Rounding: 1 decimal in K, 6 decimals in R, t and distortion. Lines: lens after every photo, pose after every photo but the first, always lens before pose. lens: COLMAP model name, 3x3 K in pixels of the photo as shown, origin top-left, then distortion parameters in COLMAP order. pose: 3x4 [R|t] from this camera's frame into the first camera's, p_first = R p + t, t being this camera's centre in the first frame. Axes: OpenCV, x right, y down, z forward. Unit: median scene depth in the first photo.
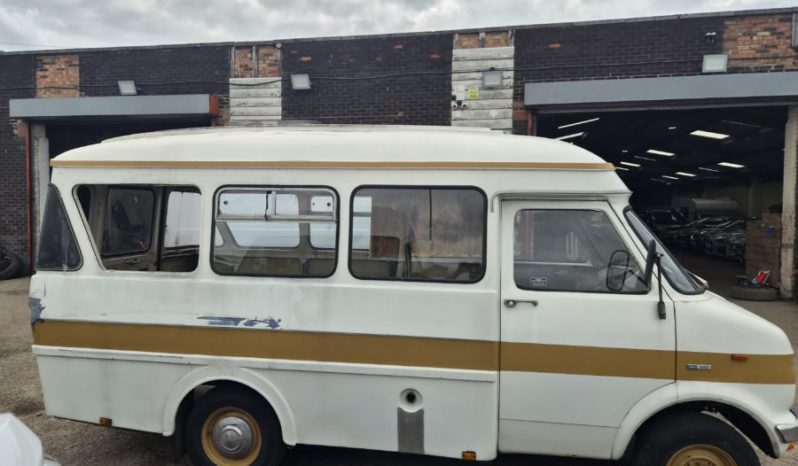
lens RADIAL K [[528.1, 0, 403.3], [0, 528.1, 233.5], [0, 0, 1]] dist [0.073011, -0.053705]
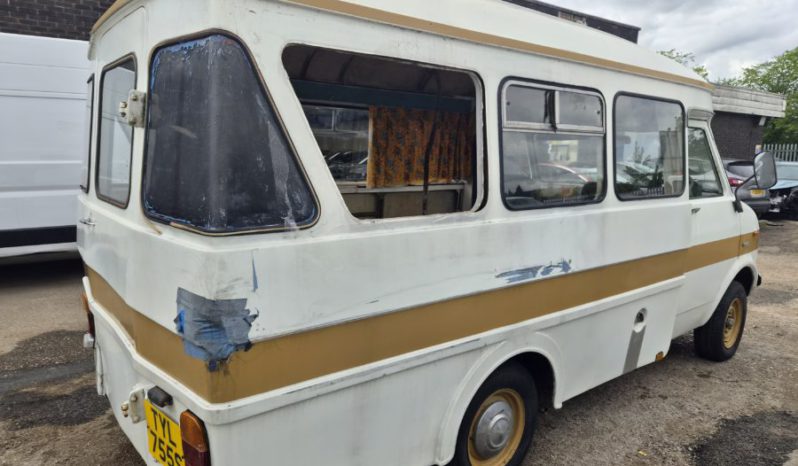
lens RADIAL K [[528.1, 0, 403.3], [0, 528.1, 233.5], [0, 0, 1]] dist [0.073011, -0.053705]
pose [[0.679059, -0.113764, 0.725215, -0.939749], [0.029052, 0.991309, 0.128303, 0.015377], [-0.733509, -0.066057, 0.676462, 0.637037]]
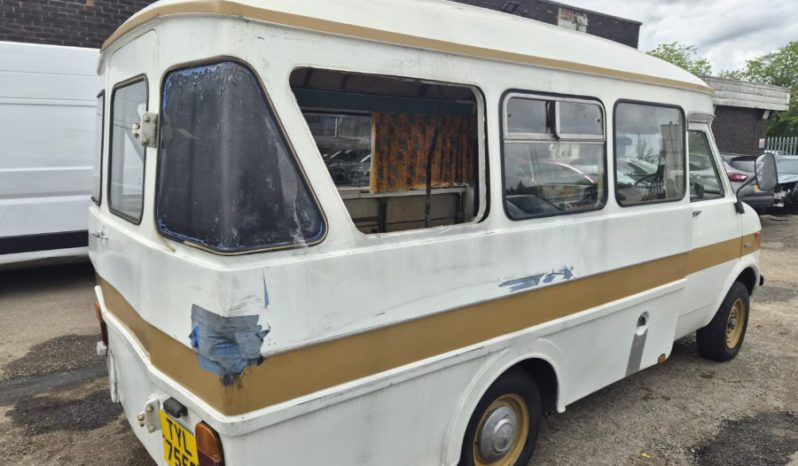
lens RADIAL K [[528.2, 0, 399.0], [0, 528.2, 233.0], [0, 0, 1]] dist [0.072099, -0.052395]
pose [[0.686170, -0.125421, 0.716548, -0.950766], [0.041253, 0.990148, 0.133807, -0.005300], [-0.726271, -0.062254, 0.684584, 0.630216]]
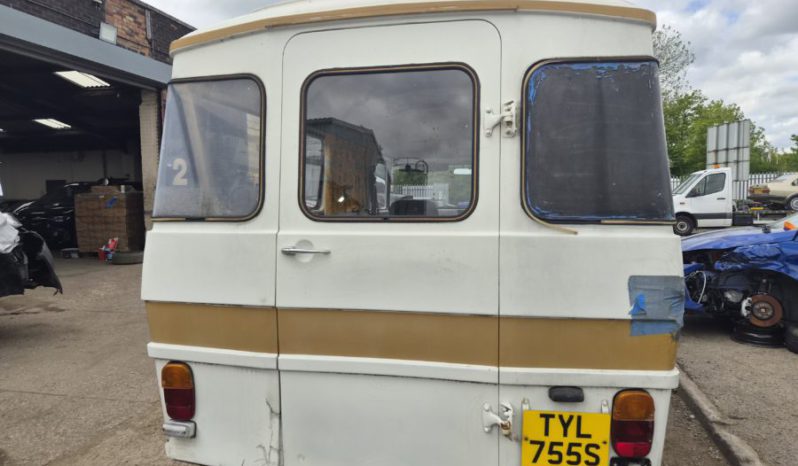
lens RADIAL K [[528.1, 0, 403.3], [0, 528.1, 233.5], [0, 0, 1]] dist [0.073011, -0.053705]
pose [[0.044960, -0.082321, 0.995591, -1.279894], [0.055280, 0.995277, 0.079799, 0.020949], [-0.997458, 0.051449, 0.049299, 1.310742]]
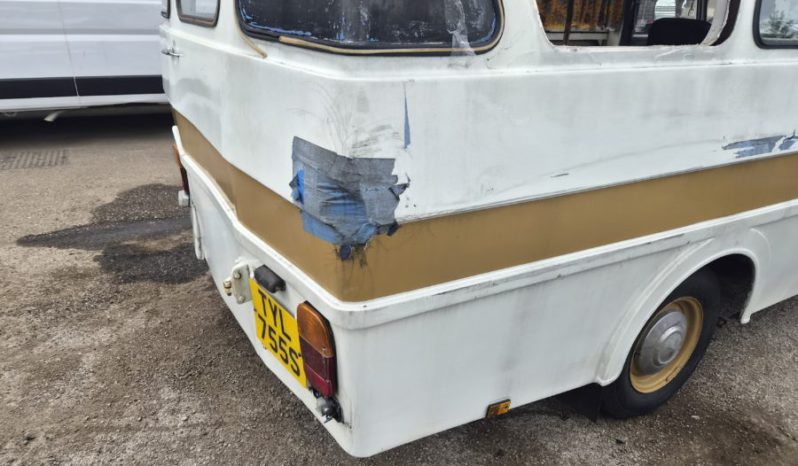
lens RADIAL K [[528.1, 0, 403.3], [0, 528.1, 233.5], [0, 0, 1]] dist [0.073011, -0.053705]
pose [[0.781430, -0.228304, 0.580728, -0.884616], [0.008564, 0.934500, 0.355860, 0.059475], [-0.623935, -0.273107, 0.732201, 0.810543]]
